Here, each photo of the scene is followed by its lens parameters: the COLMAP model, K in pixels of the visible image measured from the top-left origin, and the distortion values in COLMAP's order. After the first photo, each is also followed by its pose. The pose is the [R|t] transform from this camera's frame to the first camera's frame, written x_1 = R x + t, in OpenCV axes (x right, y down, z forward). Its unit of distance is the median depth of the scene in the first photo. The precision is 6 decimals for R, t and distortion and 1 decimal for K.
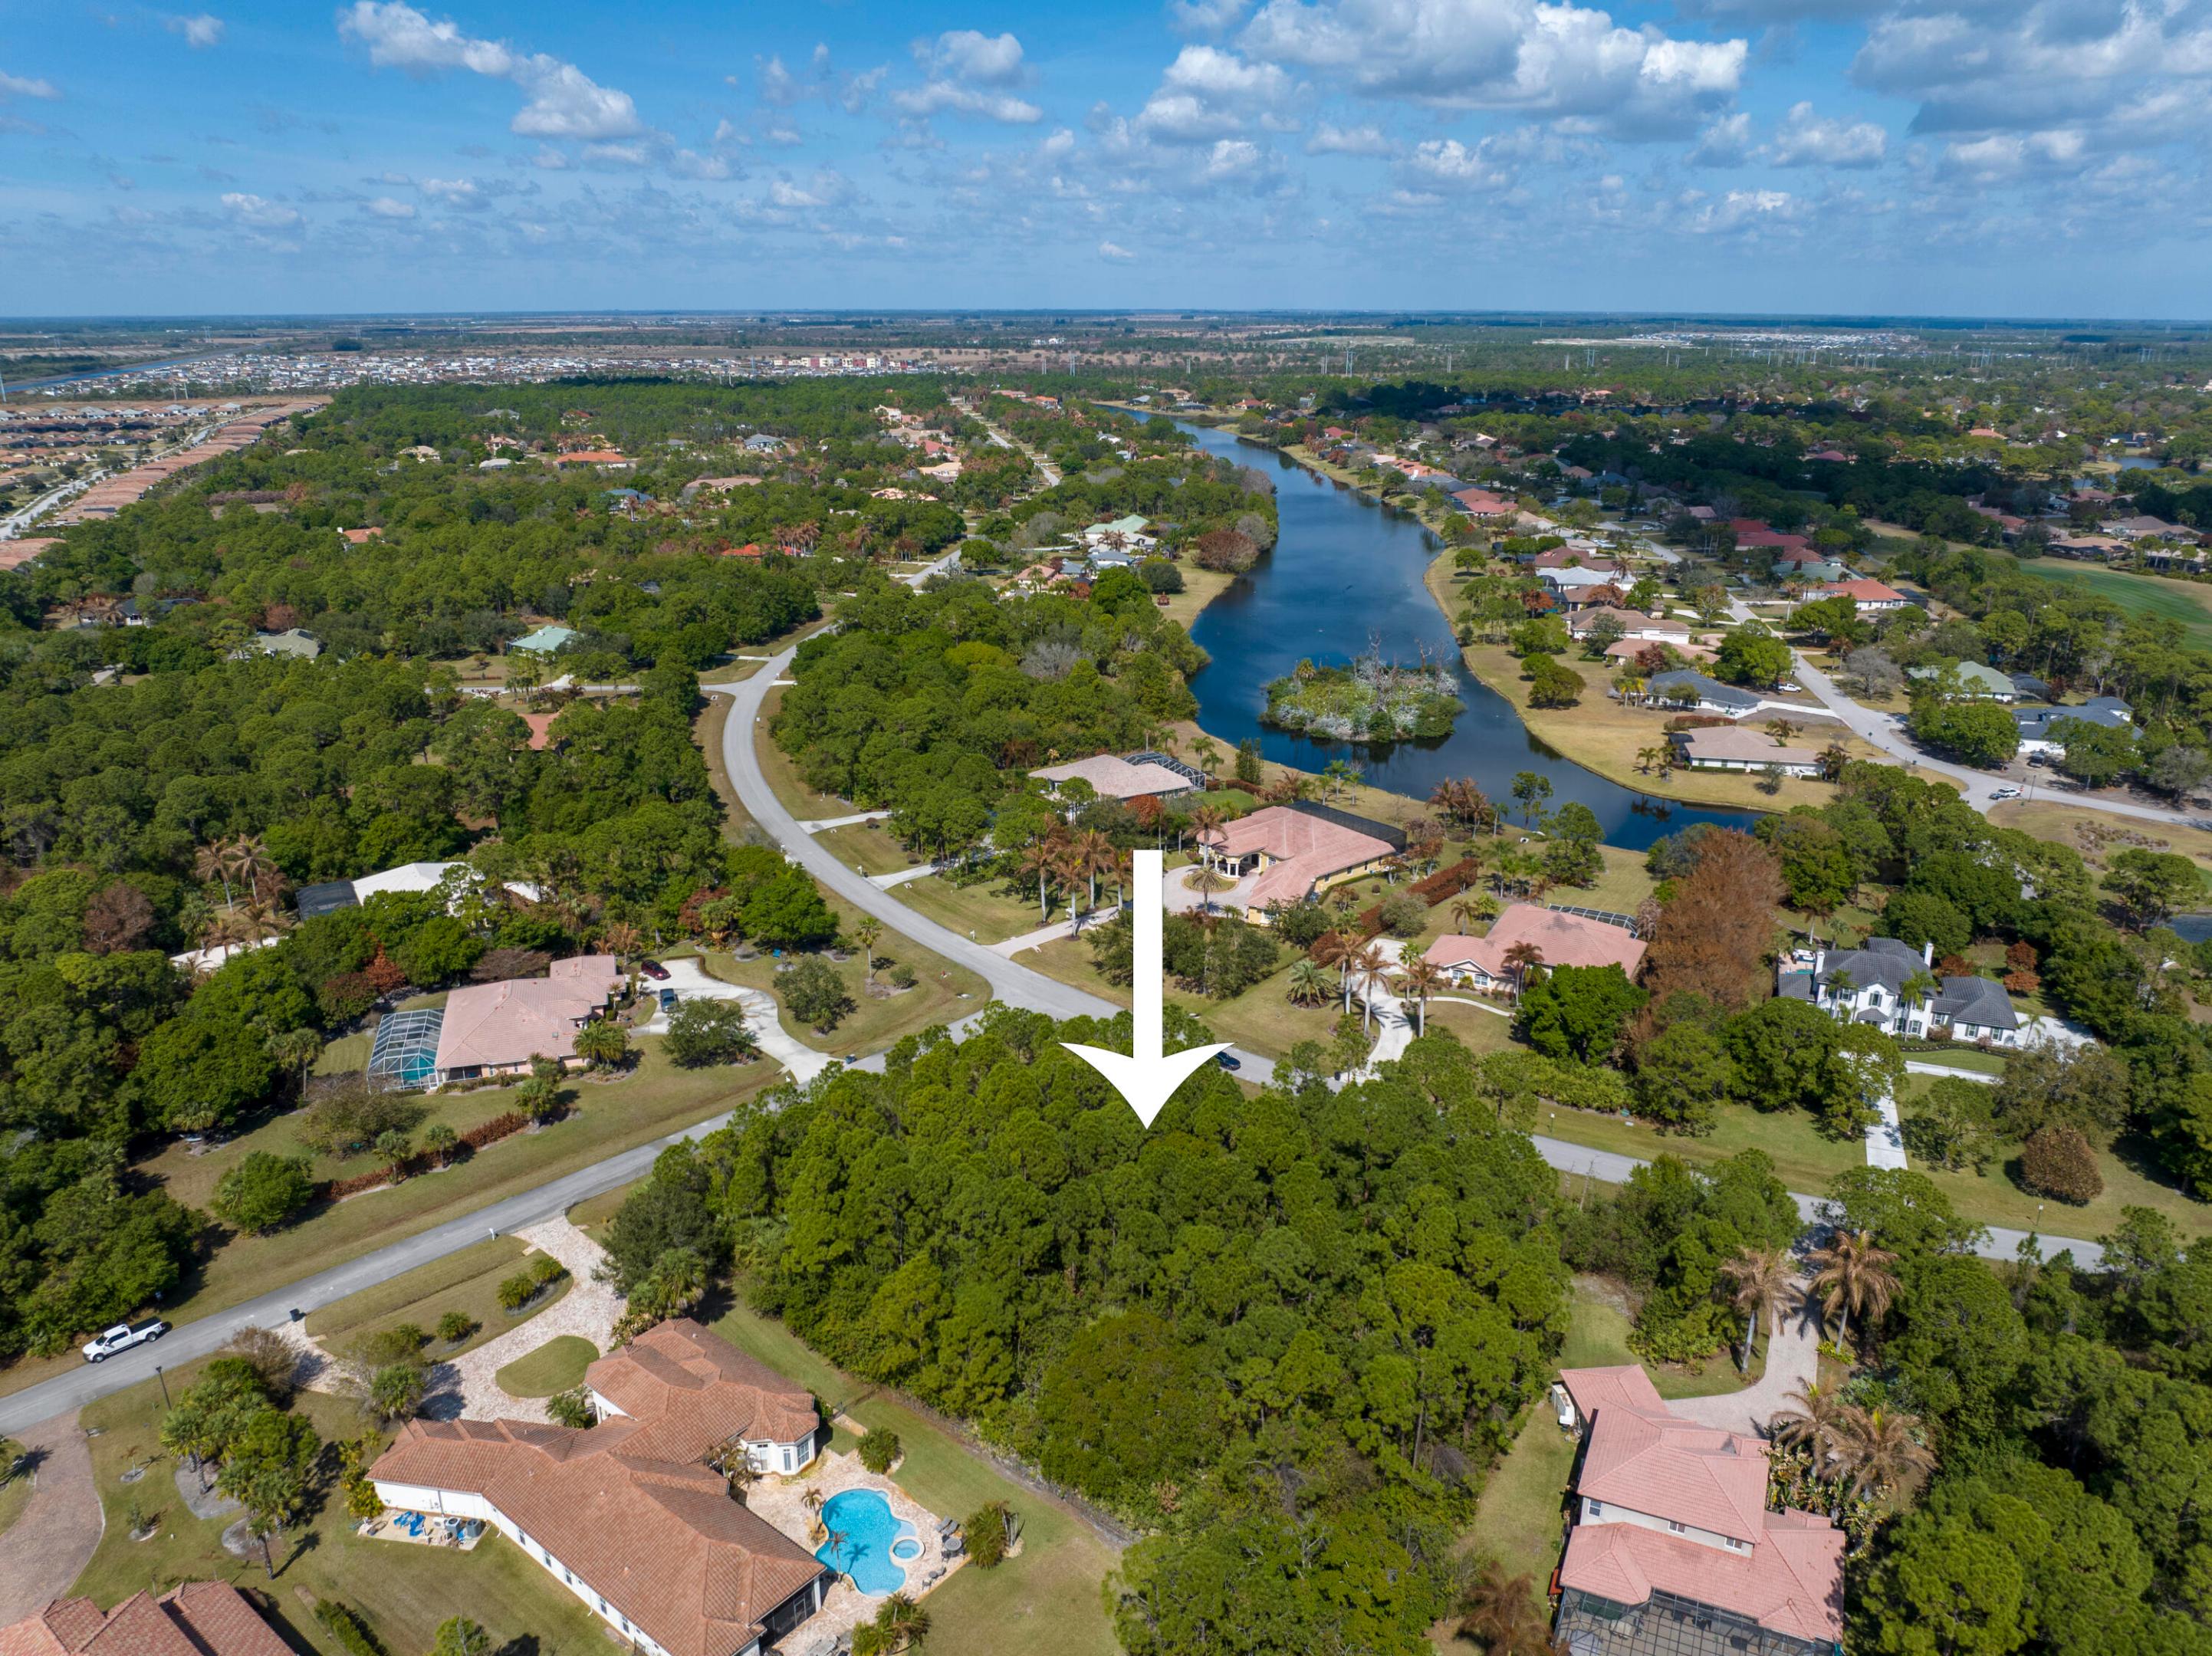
lens RADIAL K [[1577.1, 0, 1093.4], [0, 1577.1, 830.5], [0, 0, 1]] dist [-0.035036, -0.001342]
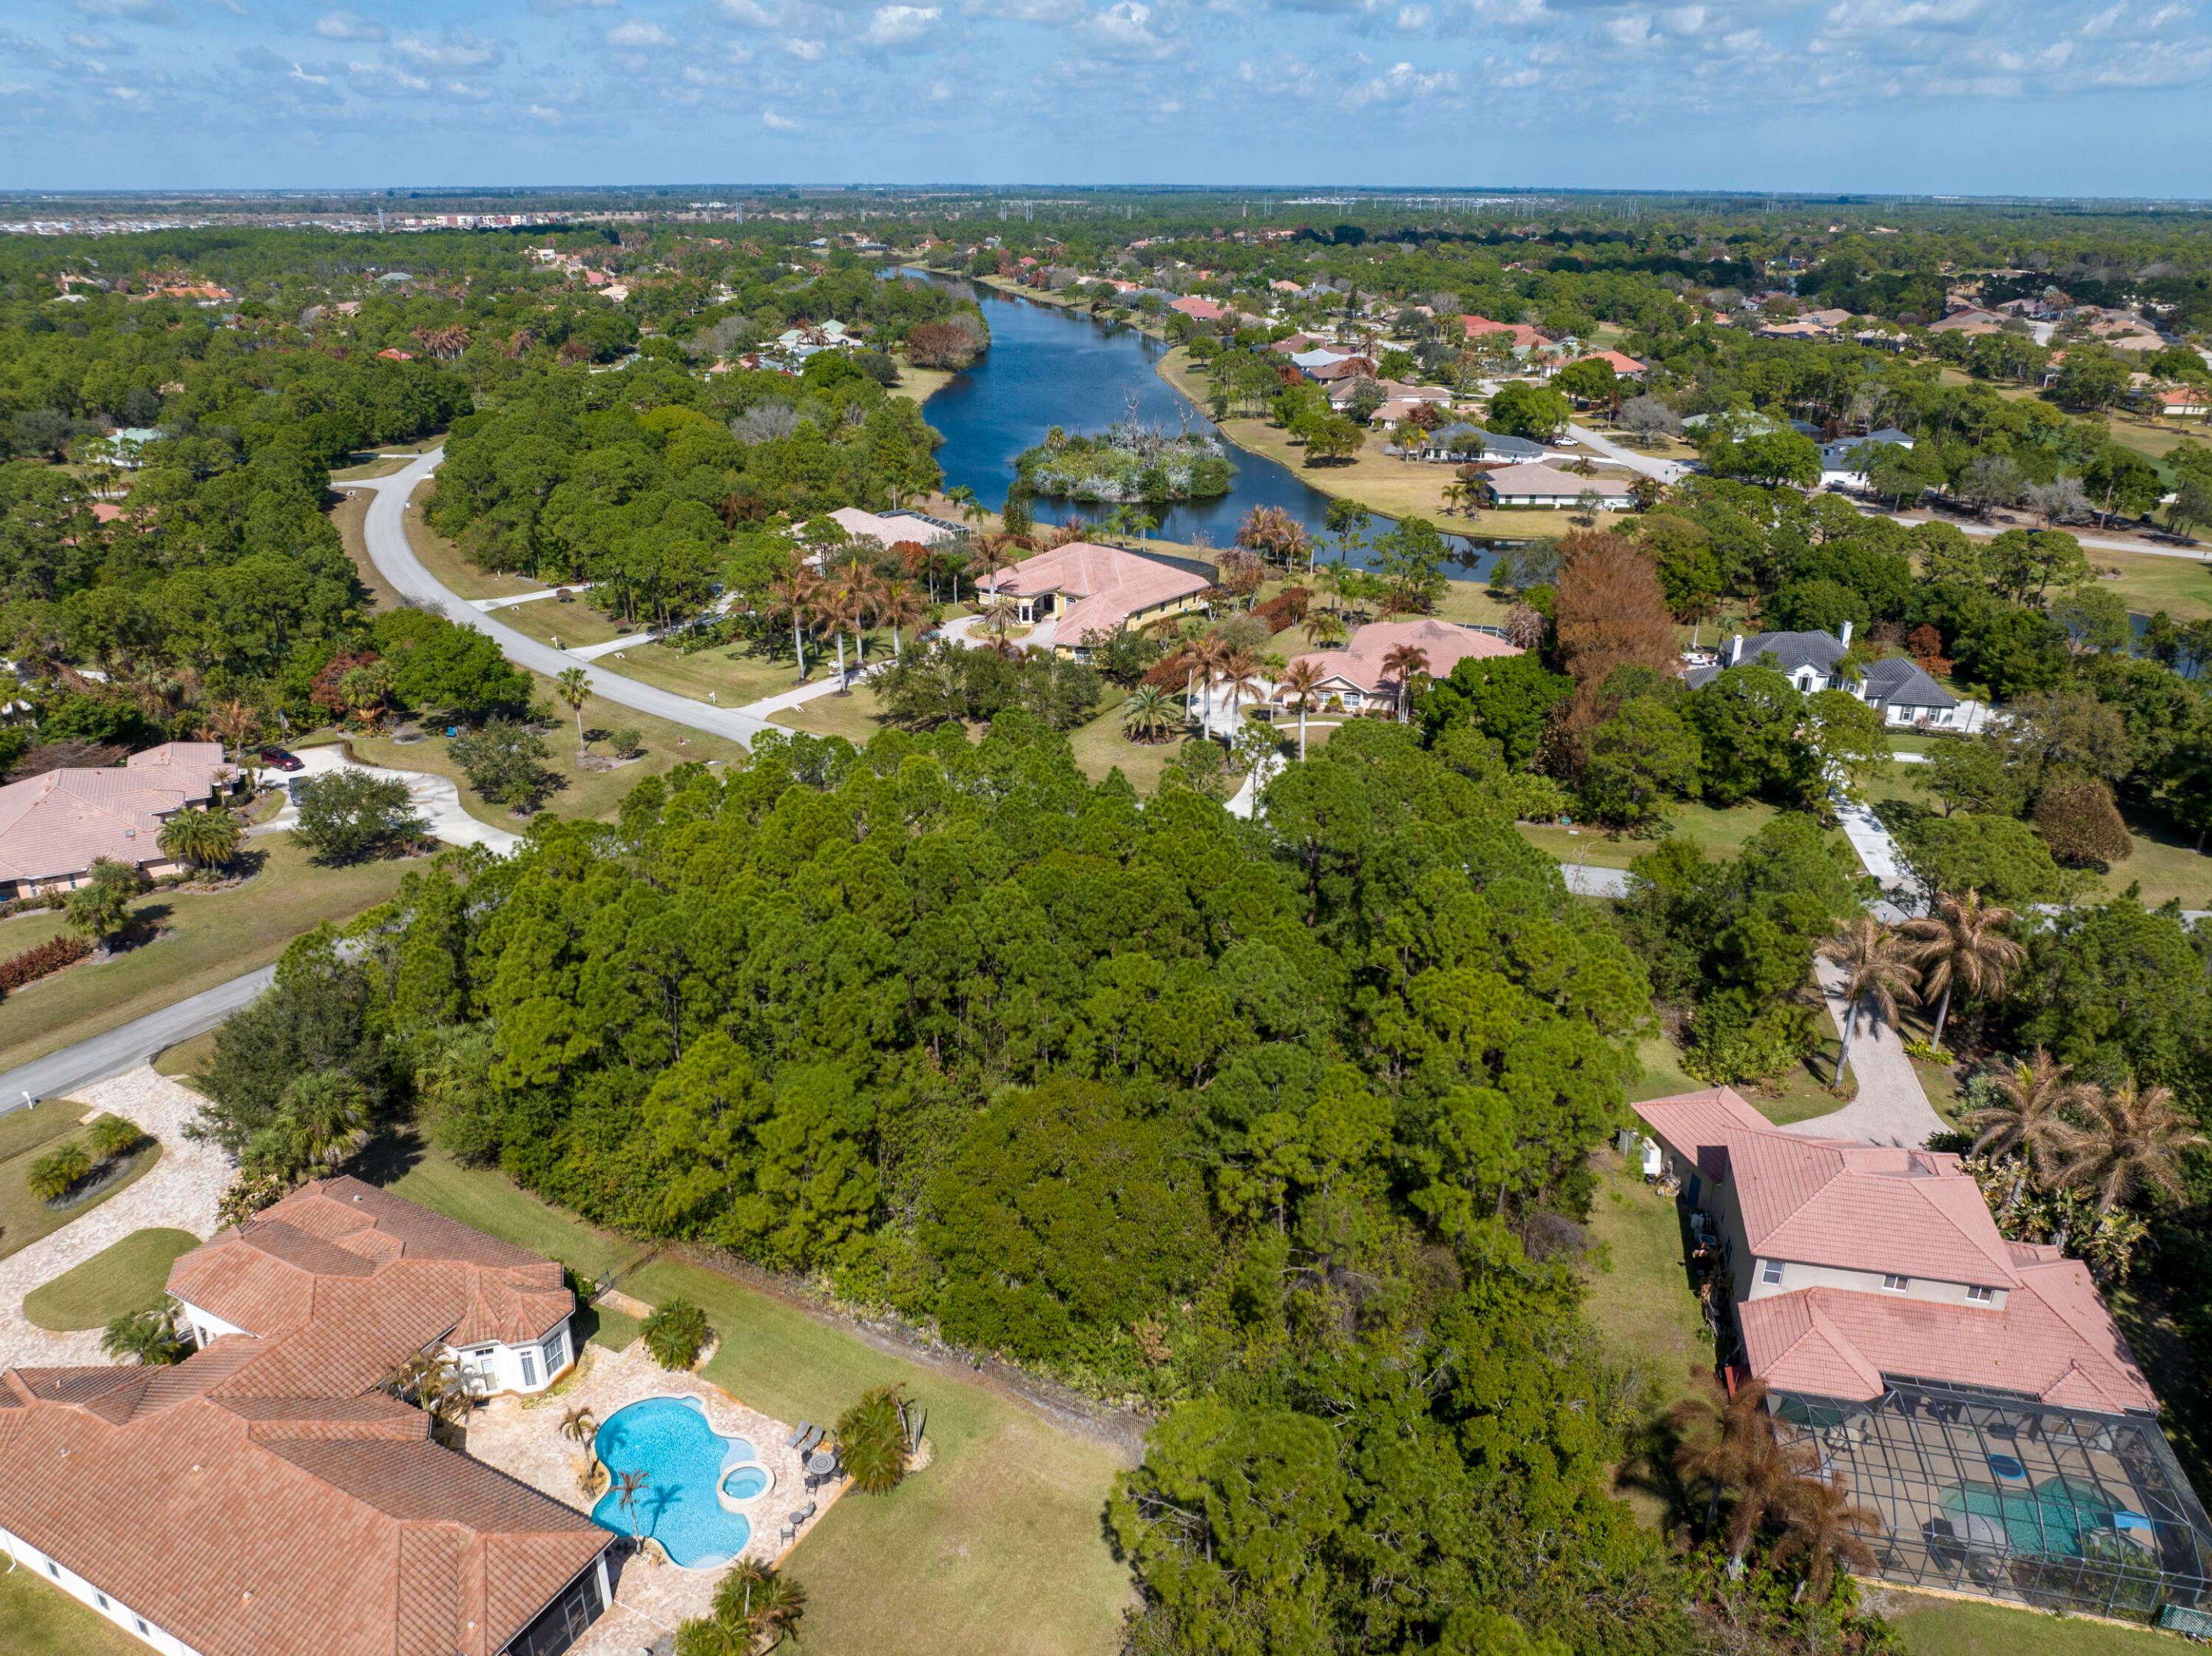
lens RADIAL K [[1563.6, 0, 1092.9], [0, 1563.6, 835.0], [0, 0, 1]] dist [-0.036806, 0.002916]
pose [[0.979857, -0.076312, 0.184545, -0.040428], [0.062573, 0.994896, 0.079166, 0.086279], [-0.189645, -0.066024, 0.979630, 0.203806]]
